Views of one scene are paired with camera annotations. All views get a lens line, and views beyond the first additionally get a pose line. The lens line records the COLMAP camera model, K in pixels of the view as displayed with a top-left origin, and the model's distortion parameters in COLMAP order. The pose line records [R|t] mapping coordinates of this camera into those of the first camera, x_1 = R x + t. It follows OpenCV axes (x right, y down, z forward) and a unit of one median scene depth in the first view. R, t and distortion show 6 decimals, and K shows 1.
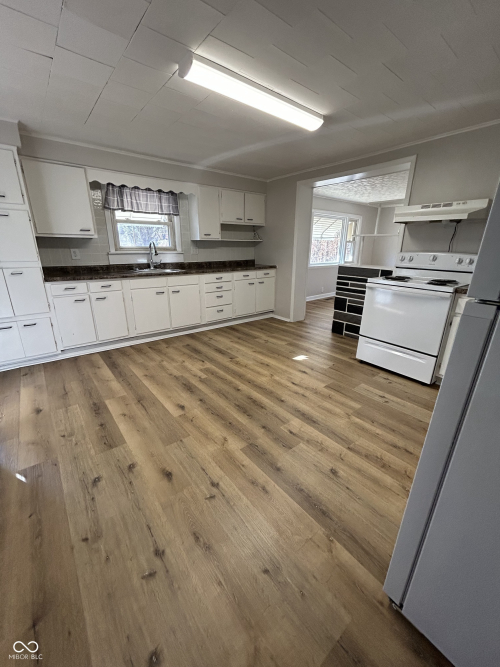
lens RADIAL K [[269.4, 0, 250.6], [0, 269.4, 331.9], [0, 0, 1]] dist [-0.001155, 0.000377]
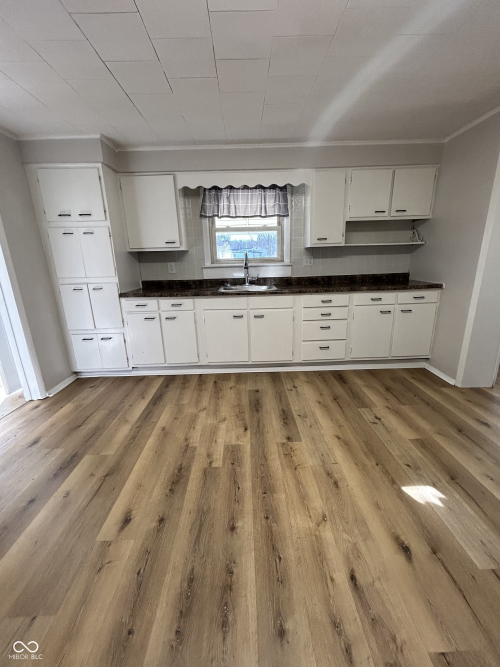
lens RADIAL K [[269.4, 0, 250.6], [0, 269.4, 331.9], [0, 0, 1]] dist [-0.001155, 0.000377]
pose [[0.794045, 0.137193, -0.592174, 0.172190], [-0.154552, 0.987749, 0.021601, -0.128477], [0.587883, 0.074370, 0.805520, 0.410042]]
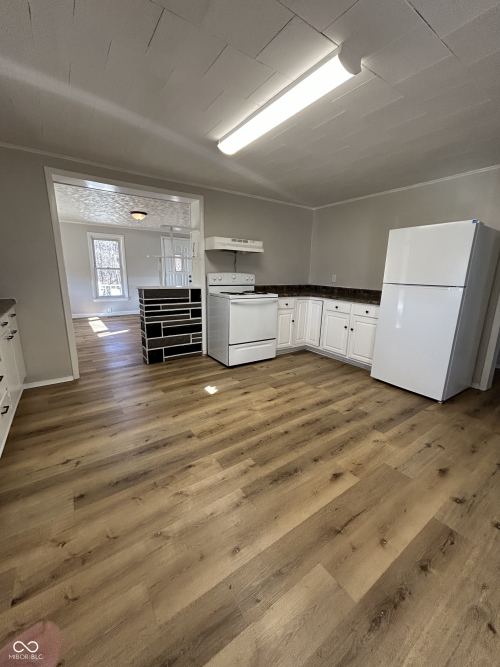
lens RADIAL K [[269.4, 0, 250.6], [0, 269.4, 331.9], [0, 0, 1]] dist [-0.001155, 0.000377]
pose [[0.070972, -0.227437, 0.971203, -0.590404], [0.286859, 0.937180, 0.198508, -0.209968], [-0.955340, 0.264510, 0.131756, 0.653917]]
